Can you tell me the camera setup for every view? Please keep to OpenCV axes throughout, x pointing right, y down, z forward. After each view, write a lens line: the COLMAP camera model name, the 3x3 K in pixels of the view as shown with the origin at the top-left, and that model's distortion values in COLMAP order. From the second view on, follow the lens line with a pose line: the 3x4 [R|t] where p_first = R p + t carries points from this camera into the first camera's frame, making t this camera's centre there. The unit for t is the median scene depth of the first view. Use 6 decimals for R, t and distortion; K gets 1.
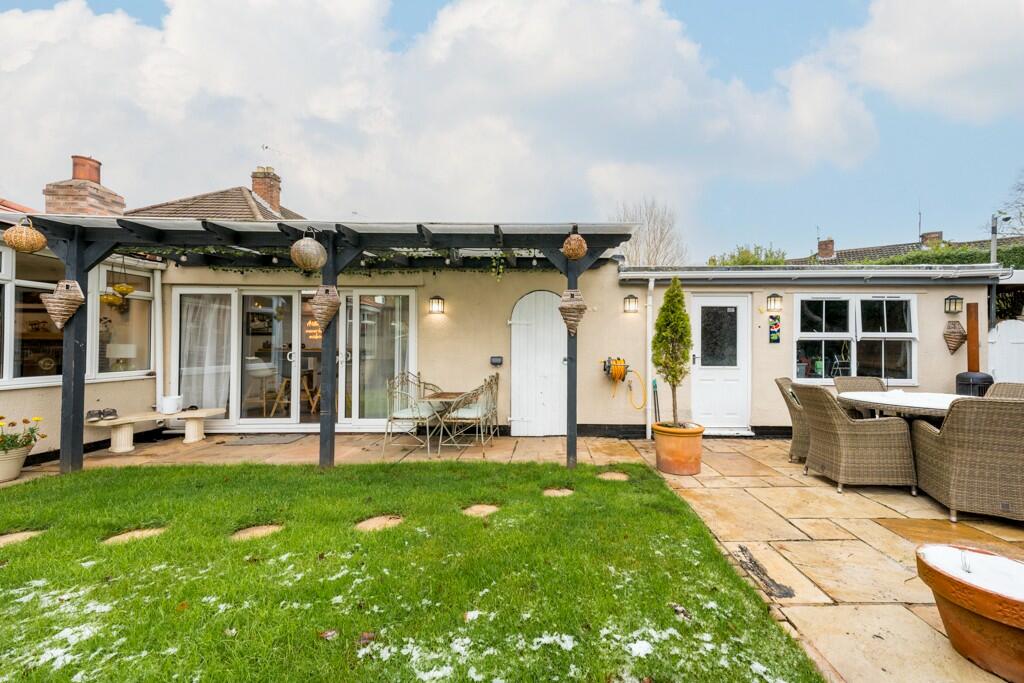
lens RADIAL K [[386.9, 0, 554.3], [0, 386.9, 339.3], [0, 0, 1]] dist [0.020389, 0.001370]
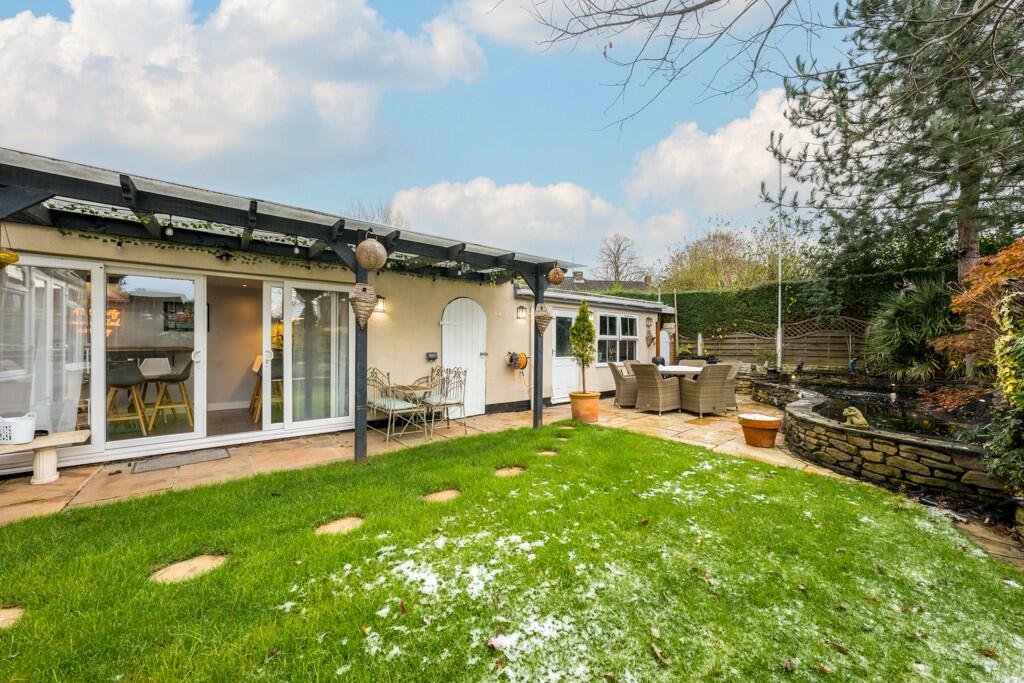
lens RADIAL K [[373.1, 0, 516.3], [0, 373.1, 343.4], [0, 0, 1]] dist [-0.004510, 0.000051]
pose [[0.783496, 0.000357, 0.621396, -0.841137], [-0.009862, 0.999881, 0.011860, 0.002424], [-0.621318, -0.015420, 0.783407, -0.022156]]
